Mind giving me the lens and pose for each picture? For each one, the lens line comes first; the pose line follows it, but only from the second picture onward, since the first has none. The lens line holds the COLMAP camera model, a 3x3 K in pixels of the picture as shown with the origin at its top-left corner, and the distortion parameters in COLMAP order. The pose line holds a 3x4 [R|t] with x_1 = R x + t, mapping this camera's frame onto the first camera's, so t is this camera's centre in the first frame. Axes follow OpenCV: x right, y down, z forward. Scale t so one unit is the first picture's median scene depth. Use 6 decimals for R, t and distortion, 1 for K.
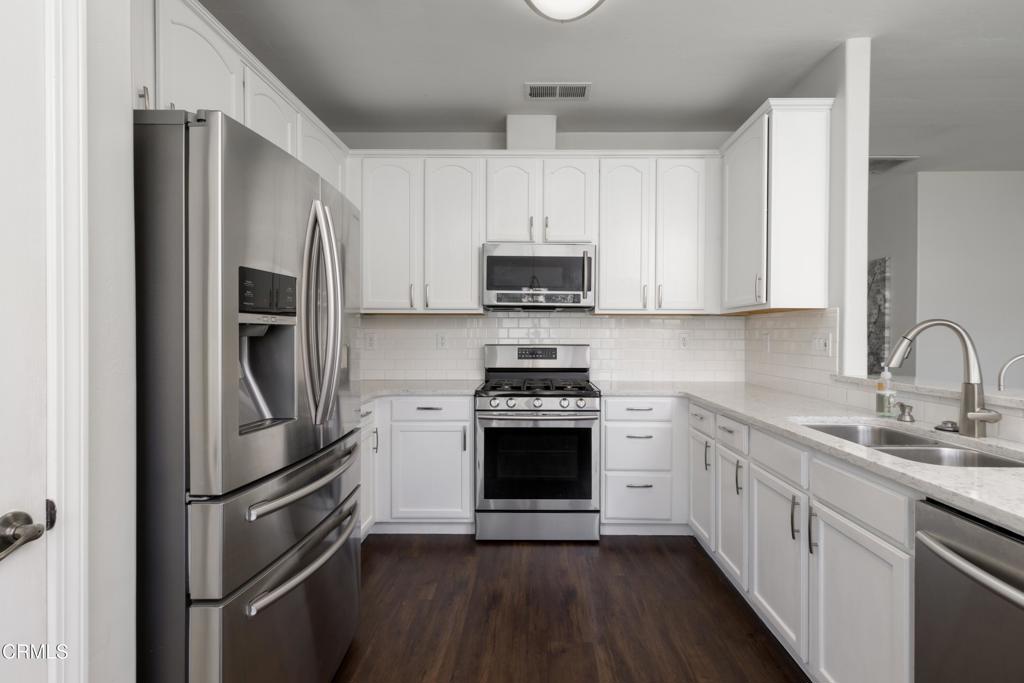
lens RADIAL K [[472.7, 0, 514.4], [0, 472.7, 336.6], [0, 0, 1]] dist [0.010459, 0.000602]
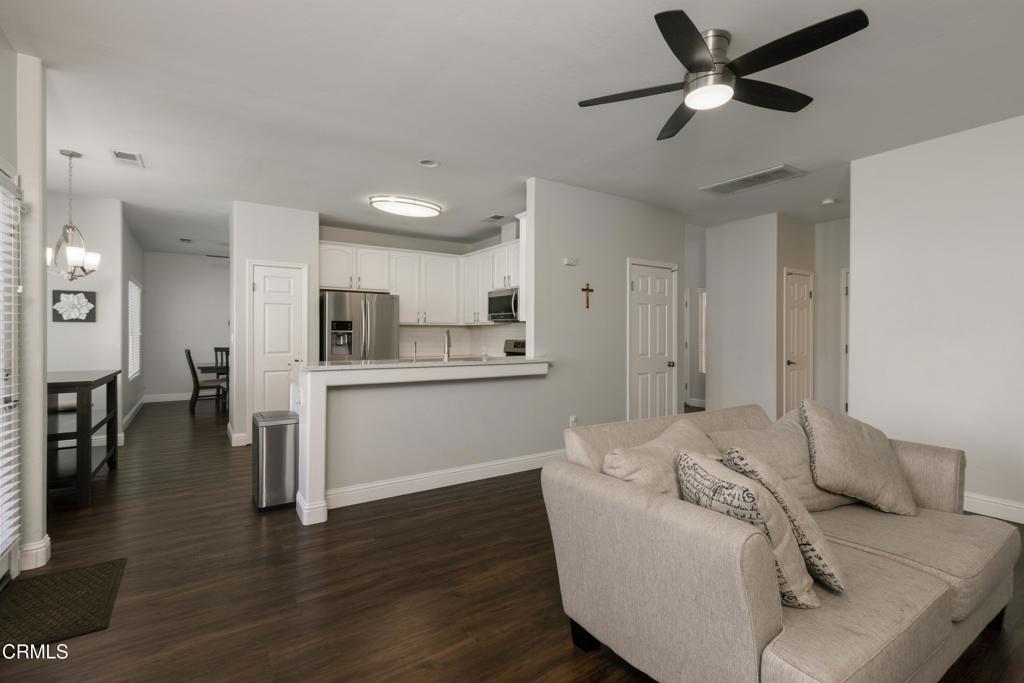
lens RADIAL K [[472.7, 0, 539.8], [0, 472.7, 334.8], [0, 0, 1]] dist [0.010459, 0.000602]
pose [[0.594796, -0.000530, -0.803877, 1.866879], [-0.005085, 0.999977, -0.004421, 0.003047], [0.803861, 0.006717, 0.594780, -0.065314]]
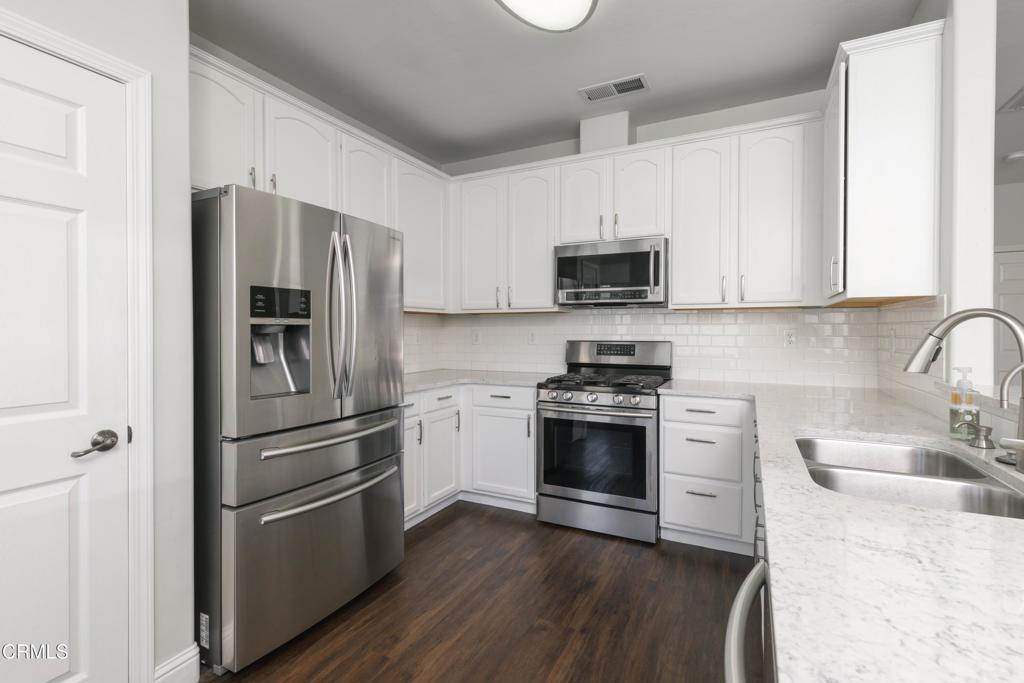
lens RADIAL K [[472.7, 0, 550.7], [0, 472.7, 333.7], [0, 0, 1]] dist [0.010459, 0.000602]
pose [[0.899064, -0.000650, -0.437817, 0.416781], [0.000944, 0.999999, 0.000452, 0.000817], [0.437817, -0.000820, 0.899064, 0.036014]]
